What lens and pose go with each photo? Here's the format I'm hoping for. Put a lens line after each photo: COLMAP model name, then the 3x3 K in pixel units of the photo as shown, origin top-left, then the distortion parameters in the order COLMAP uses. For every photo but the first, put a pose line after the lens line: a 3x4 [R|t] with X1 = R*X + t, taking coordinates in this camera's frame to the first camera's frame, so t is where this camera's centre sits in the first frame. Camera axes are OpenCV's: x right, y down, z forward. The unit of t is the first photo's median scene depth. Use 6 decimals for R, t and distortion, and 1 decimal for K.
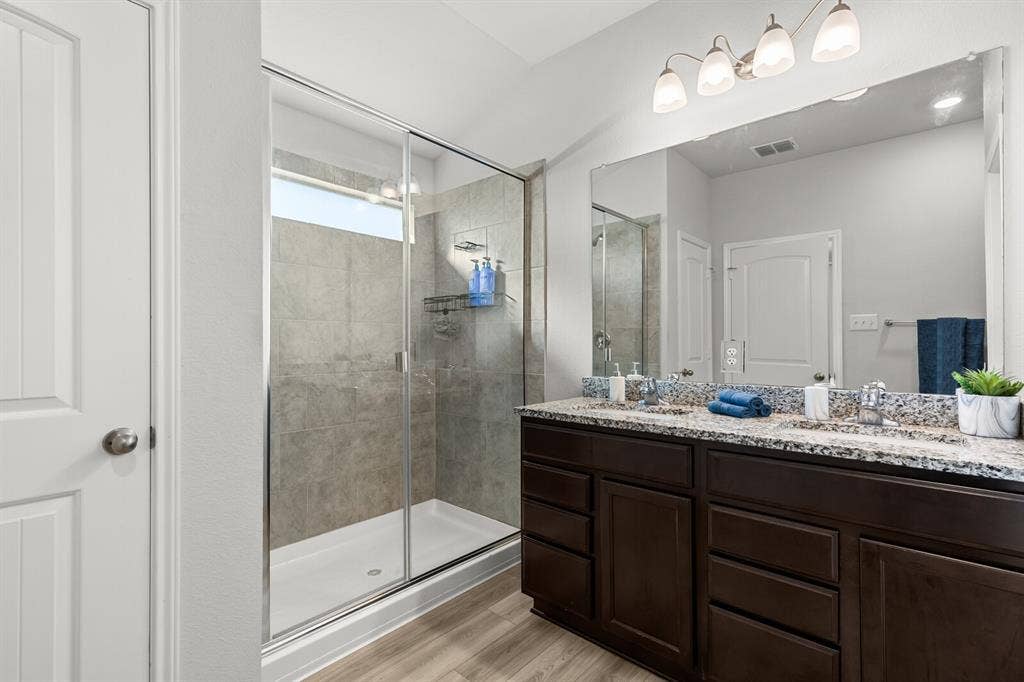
lens RADIAL K [[464.1, 0, 512.0], [0, 464.1, 343.9], [0, 0, 1]] dist [0.001554, 0.000165]
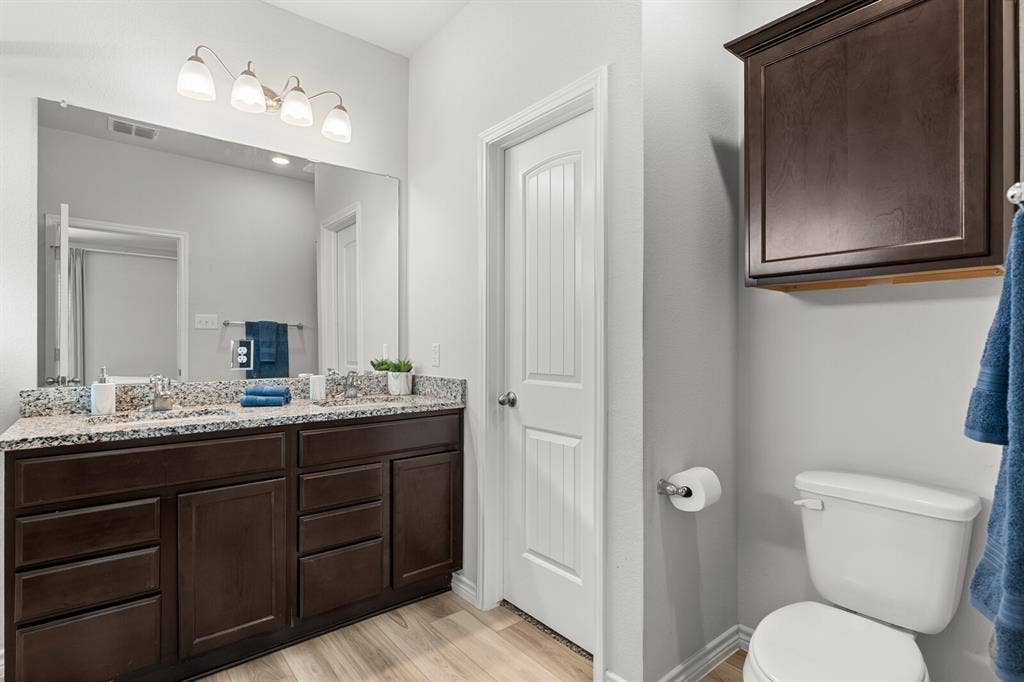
lens RADIAL K [[516.8, 0, 506.7], [0, 516.8, 338.0], [0, 0, 1]] dist [0.001191, 0.000116]
pose [[0.165998, 0.008142, 0.986093, -0.687554], [-0.003854, 0.999964, -0.007608, -0.004822], [-0.986119, -0.002538, 0.166023, 0.209378]]
